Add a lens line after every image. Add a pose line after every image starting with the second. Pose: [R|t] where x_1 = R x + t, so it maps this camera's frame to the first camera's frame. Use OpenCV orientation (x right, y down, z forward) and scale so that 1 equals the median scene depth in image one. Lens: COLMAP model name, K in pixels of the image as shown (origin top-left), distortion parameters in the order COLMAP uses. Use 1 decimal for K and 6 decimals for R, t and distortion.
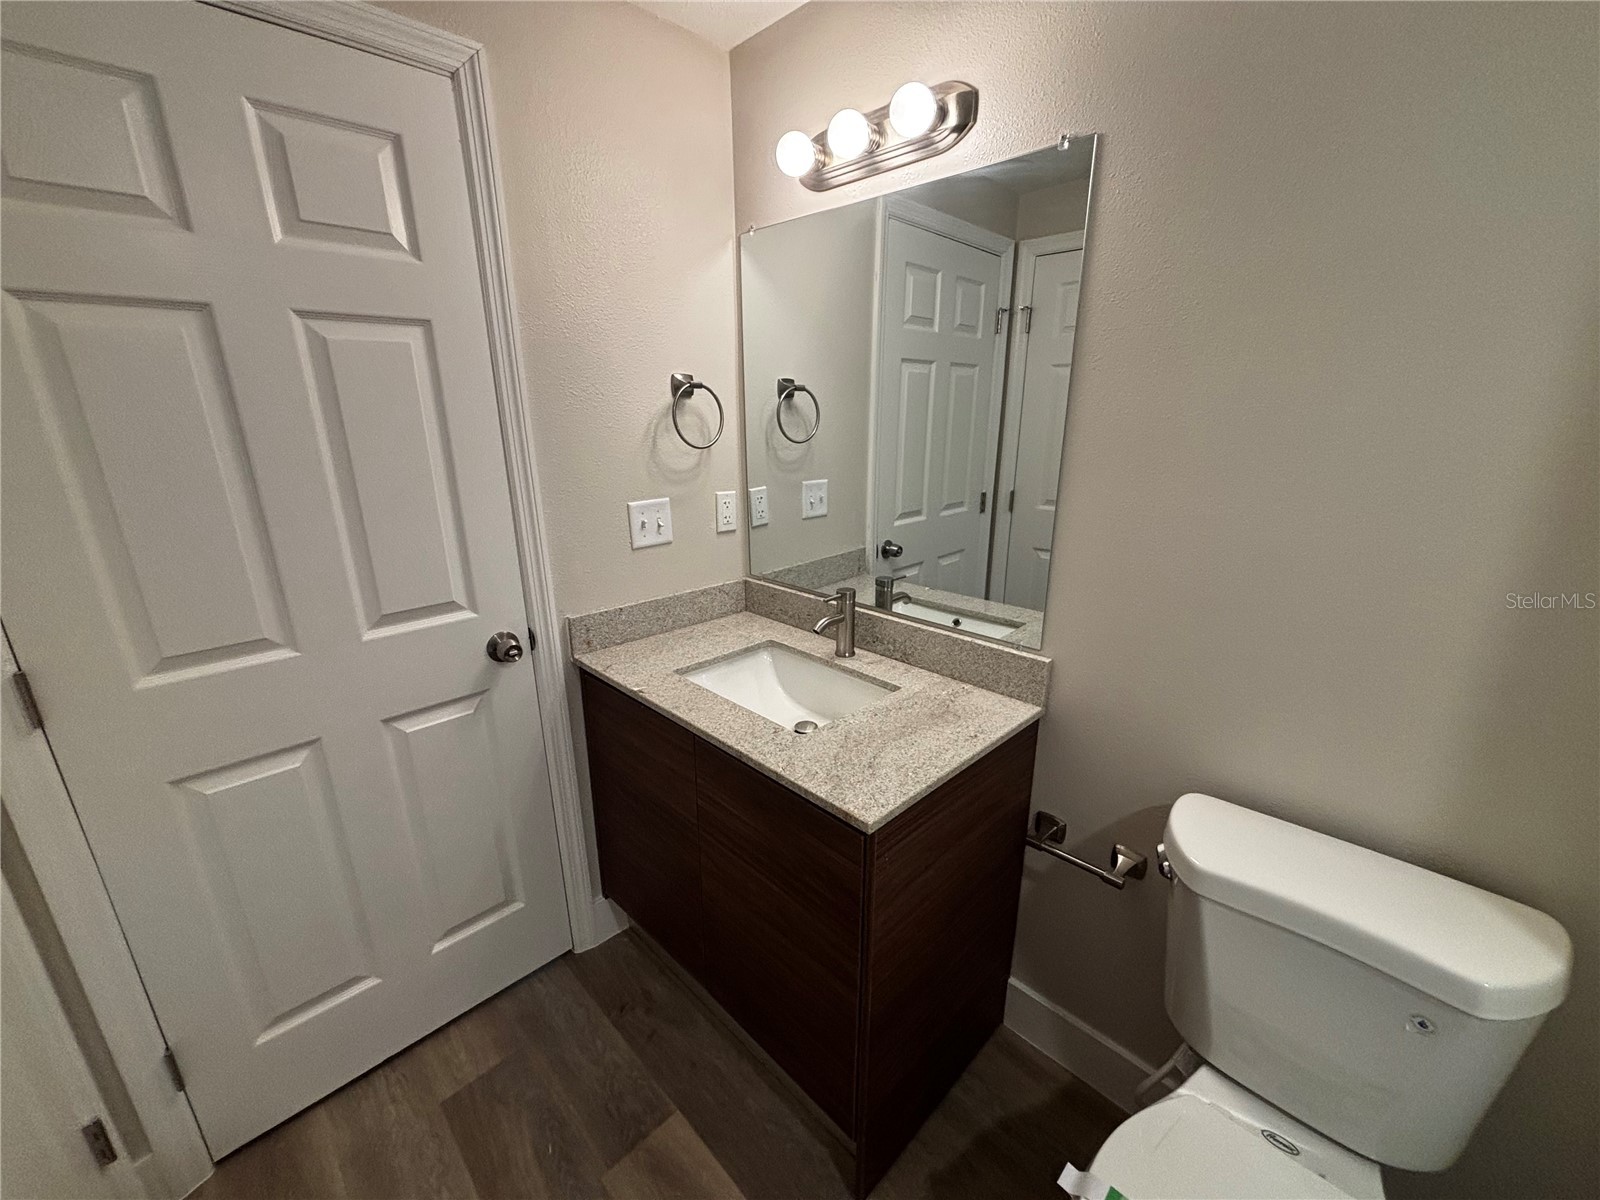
lens RADIAL K [[641.1, 0, 799.8], [0, 641.1, 598.4], [0, 0, 1]] dist [0.000585, -0.002303]
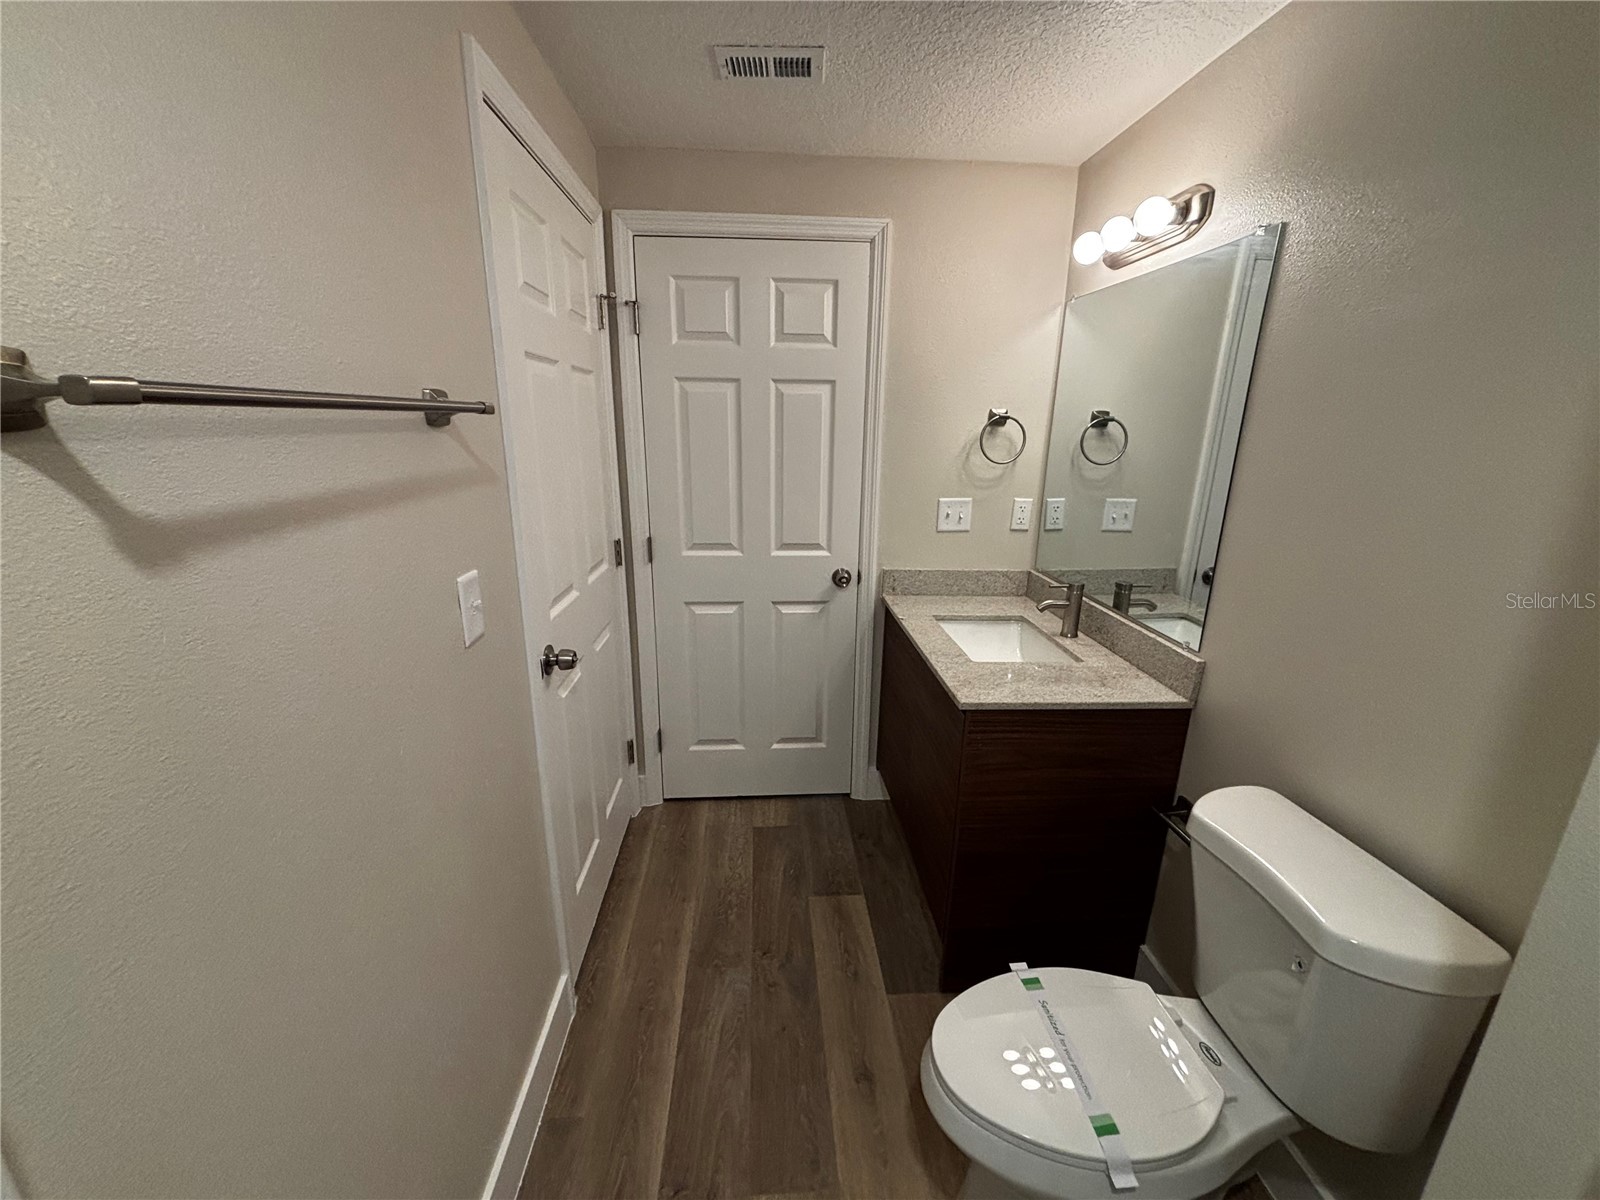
lens RADIAL K [[641.0, 0, 792.2], [0, 641.0, 600.0], [0, 0, 1]] dist [-0.003056, -0.000105]
pose [[0.749892, 0.194888, -0.632203, 0.451354], [-0.206499, 0.976832, 0.056187, 0.062860], [0.628507, 0.088416, 0.772763, -0.301996]]
